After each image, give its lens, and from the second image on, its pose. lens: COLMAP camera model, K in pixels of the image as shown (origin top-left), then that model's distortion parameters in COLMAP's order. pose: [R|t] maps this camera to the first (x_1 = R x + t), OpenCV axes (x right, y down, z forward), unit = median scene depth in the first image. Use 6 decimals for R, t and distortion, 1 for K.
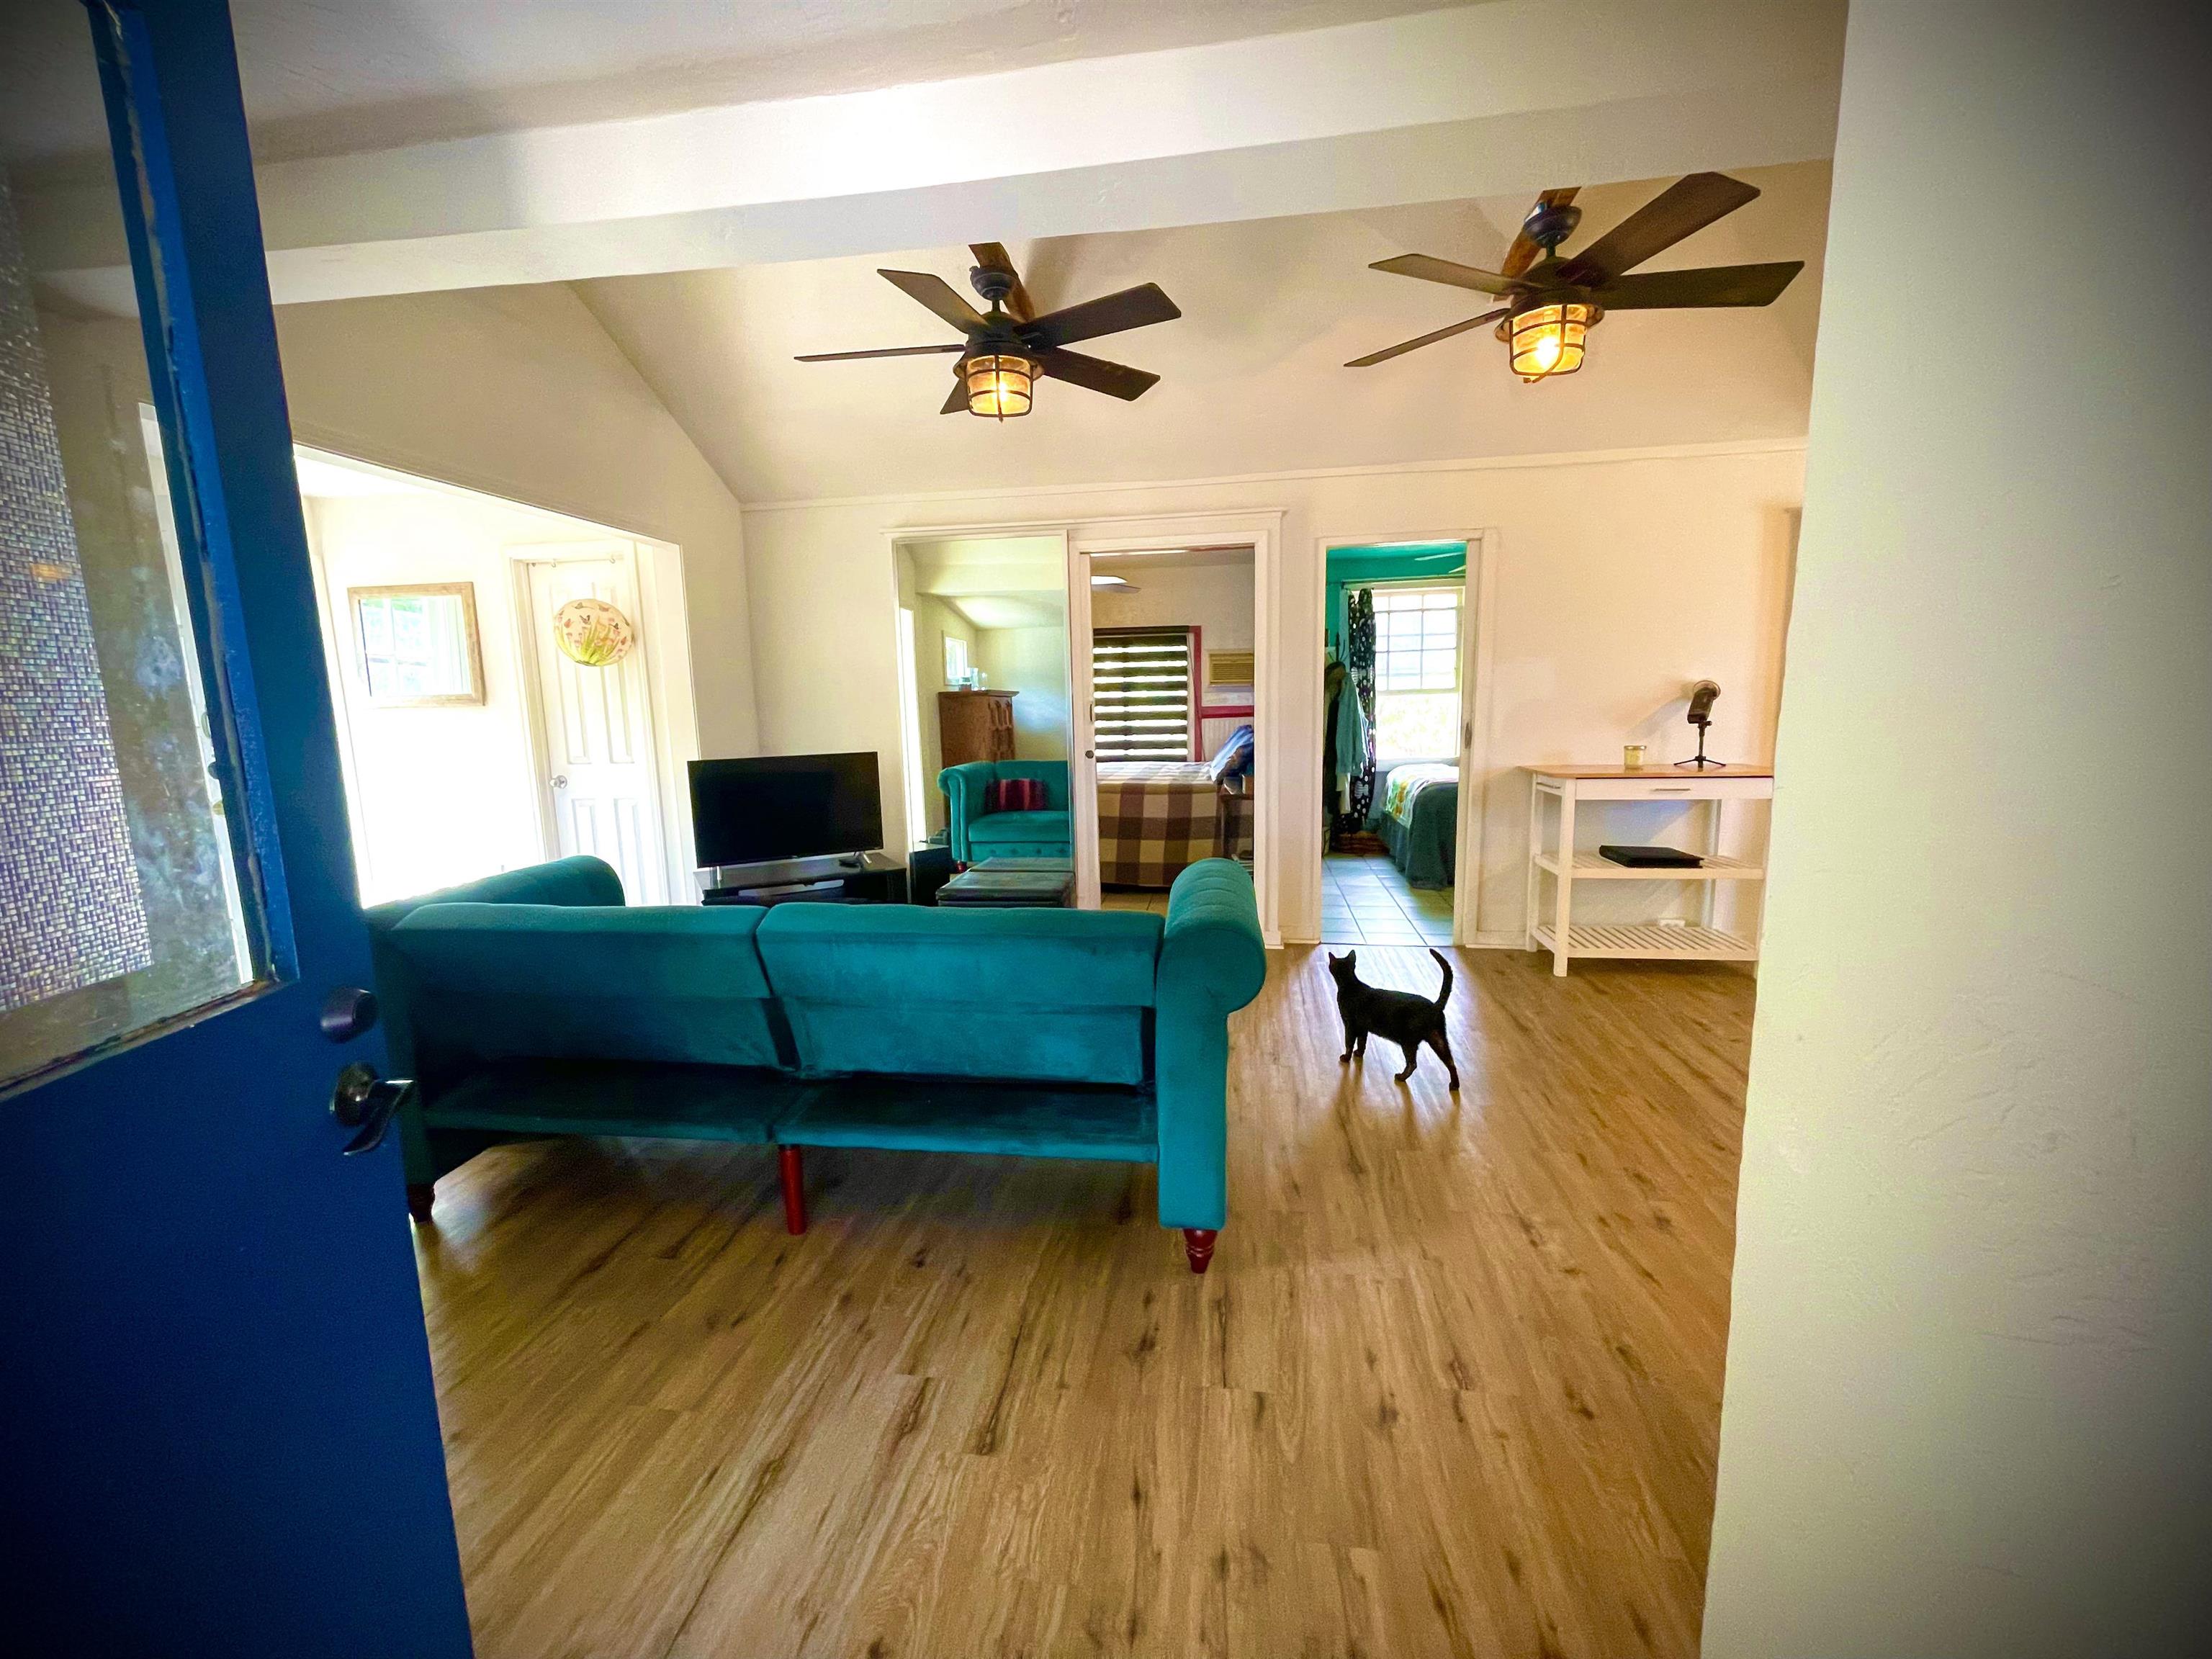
lens RADIAL K [[895.0, 0, 1104.9], [0, 895.0, 827.2], [0, 0, 1]] dist [-0.000358, 0.000855]
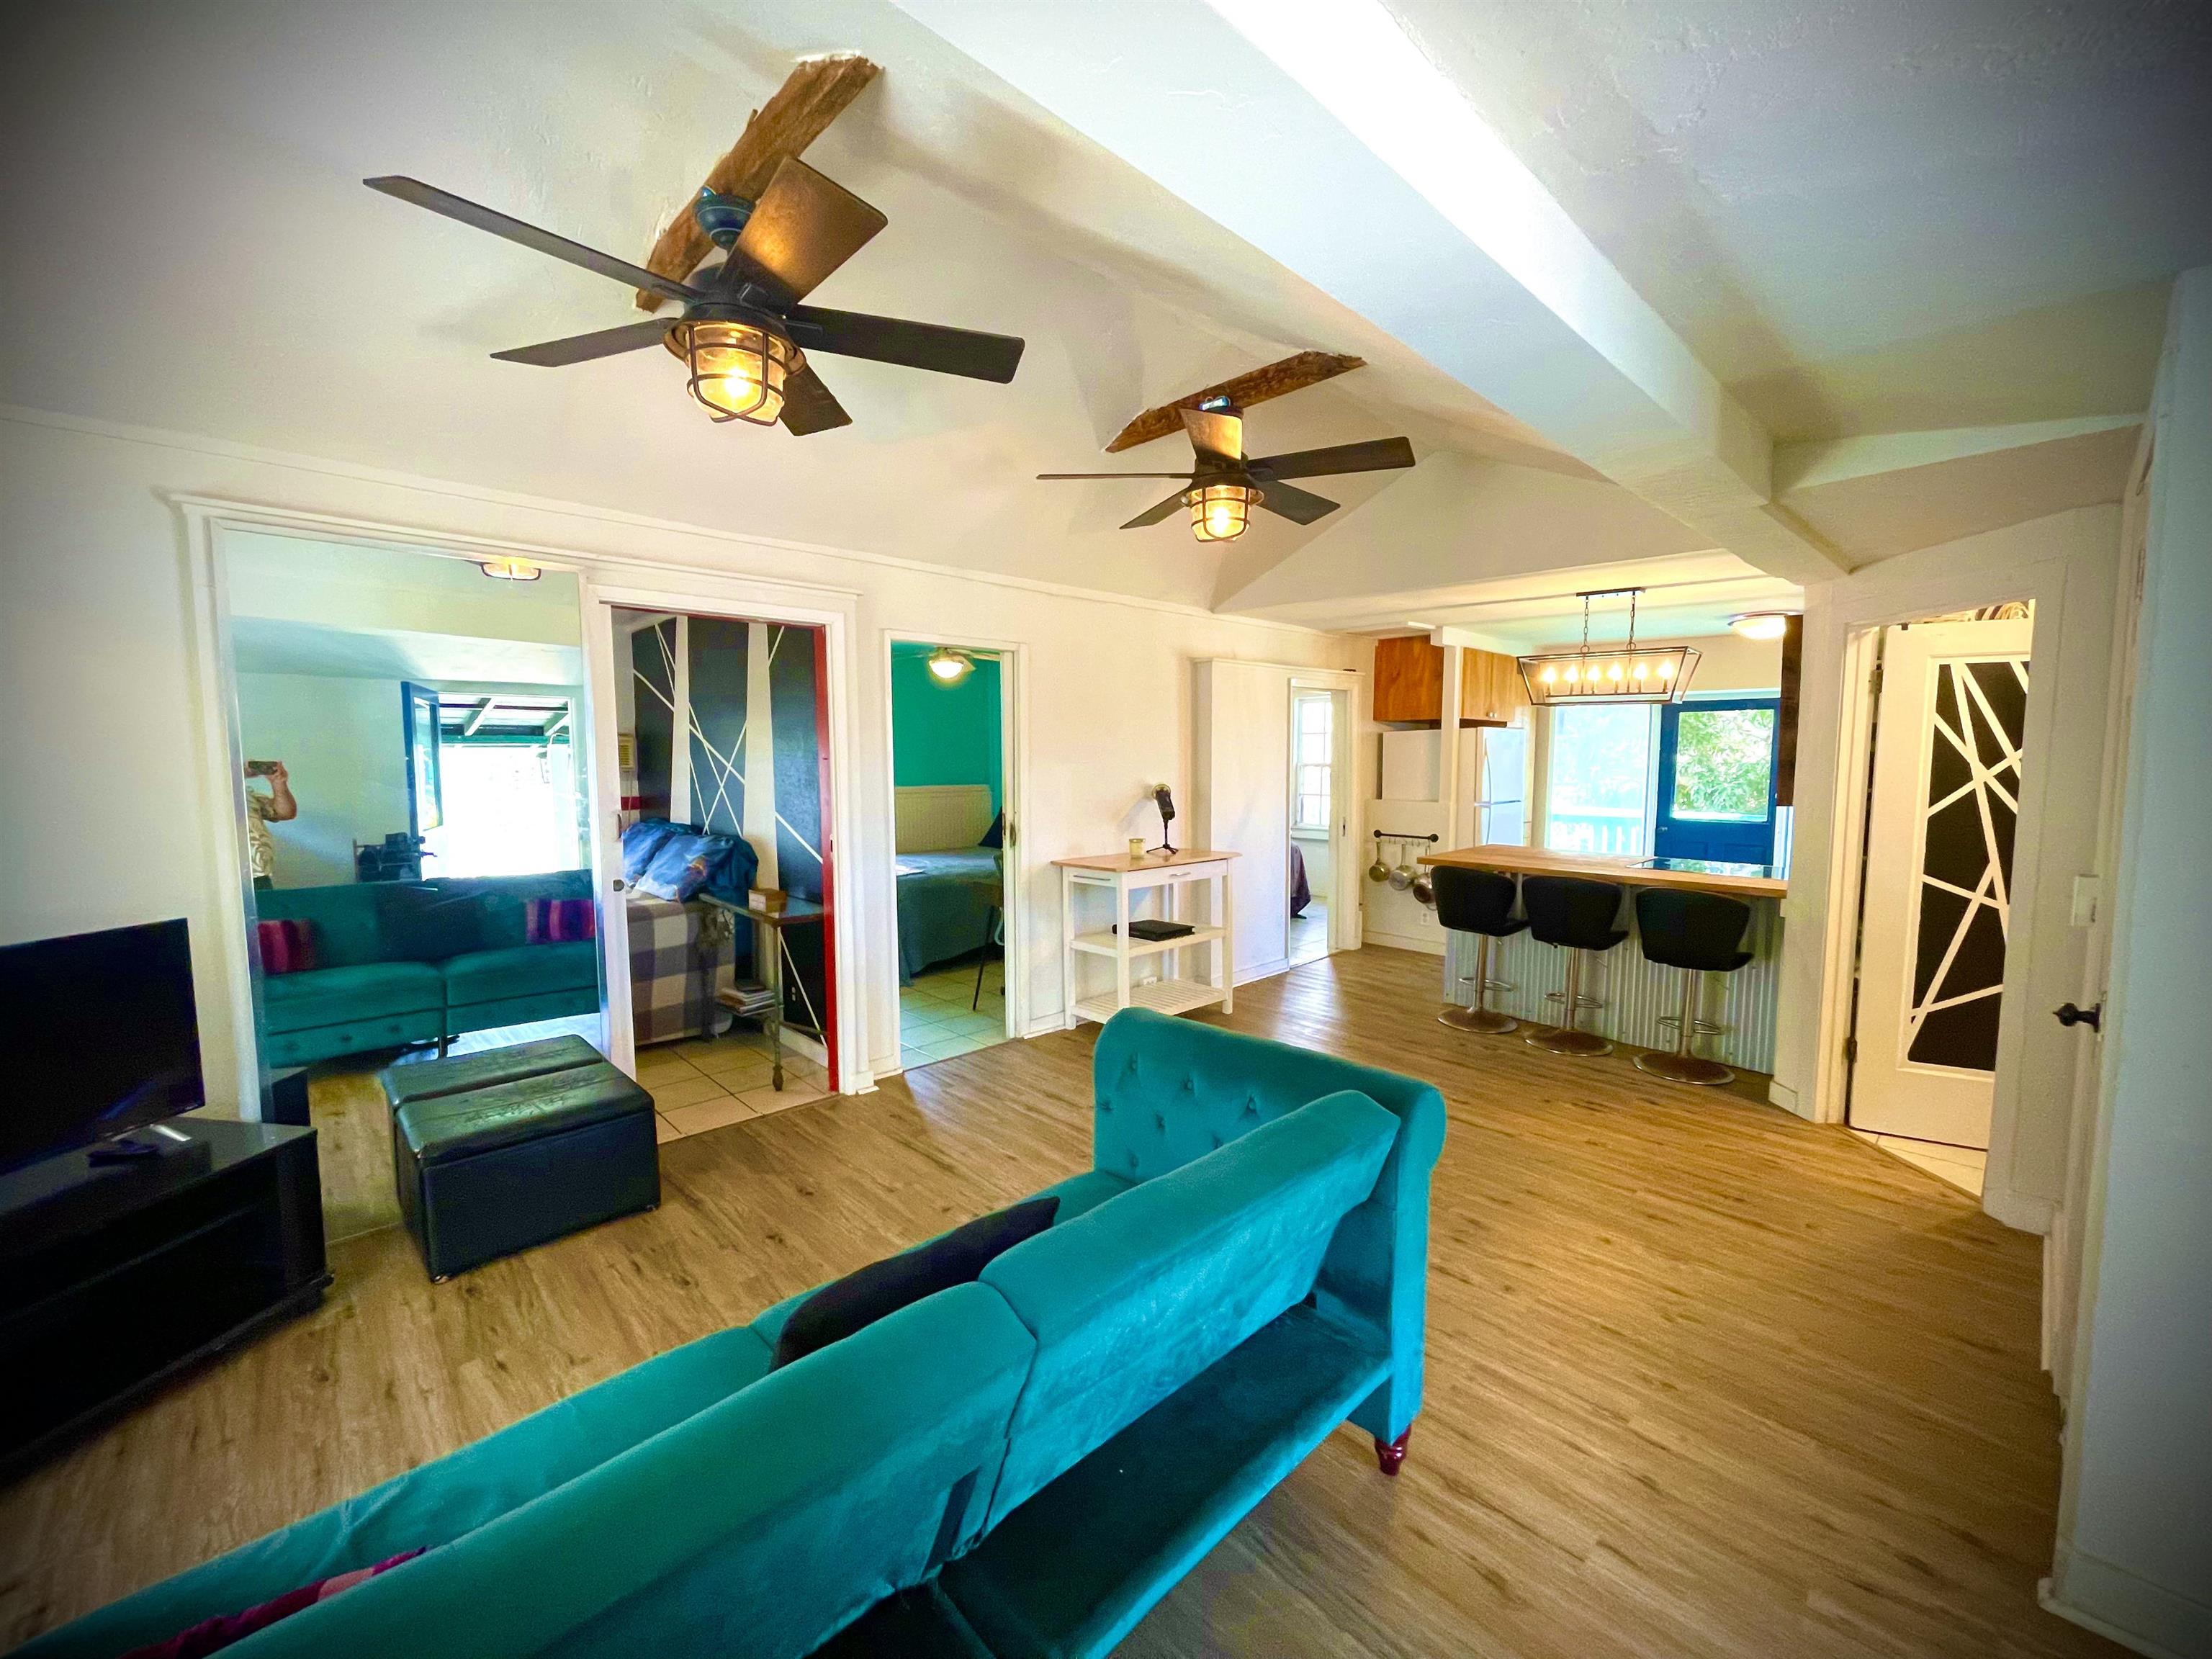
lens RADIAL K [[895.0, 0, 1096.9], [0, 895.0, 835.1], [0, 0, 1]] dist [-0.000358, 0.000855]
pose [[0.618983, -0.048775, 0.783888, -0.360138], [0.099395, 0.994910, -0.016580, -0.077706], [-0.779089, 0.088178, 0.620681, 0.287037]]
